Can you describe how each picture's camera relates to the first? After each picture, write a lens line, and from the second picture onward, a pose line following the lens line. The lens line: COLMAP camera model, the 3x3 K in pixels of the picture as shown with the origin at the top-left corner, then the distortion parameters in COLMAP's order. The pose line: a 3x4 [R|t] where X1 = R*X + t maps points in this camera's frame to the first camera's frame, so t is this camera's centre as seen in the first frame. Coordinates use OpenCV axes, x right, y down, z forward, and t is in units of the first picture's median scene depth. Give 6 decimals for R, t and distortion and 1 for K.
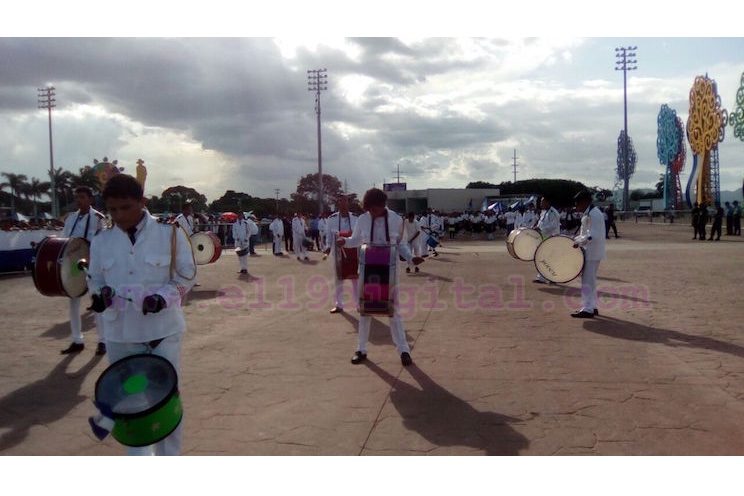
lens RADIAL K [[627.2, 0, 372.3], [0, 627.2, 245.9], [0, 0, 1]] dist [-0.068457, 0.006532]
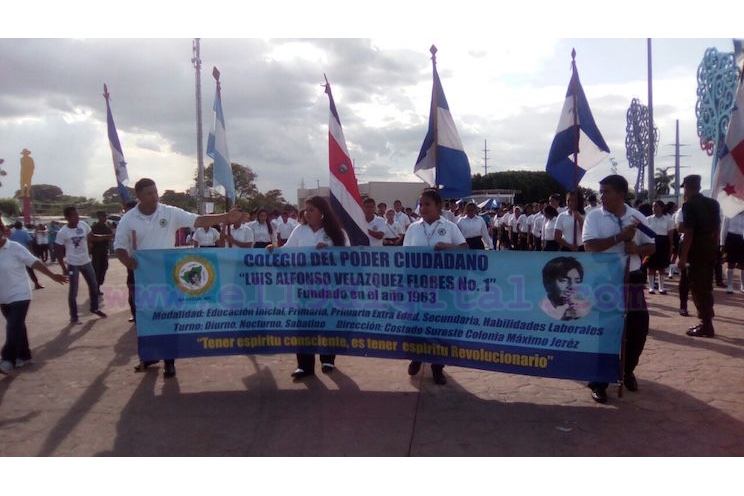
lens RADIAL K [[627.2, 0, 372.4], [0, 627.2, 245.7], [0, 0, 1]] dist [-0.068457, 0.006532]
pose [[0.998999, -0.003778, 0.044573, 0.050578], [0.003959, 0.999984, -0.003986, -0.010766], [-0.044558, 0.004159, 0.998998, 0.220166]]
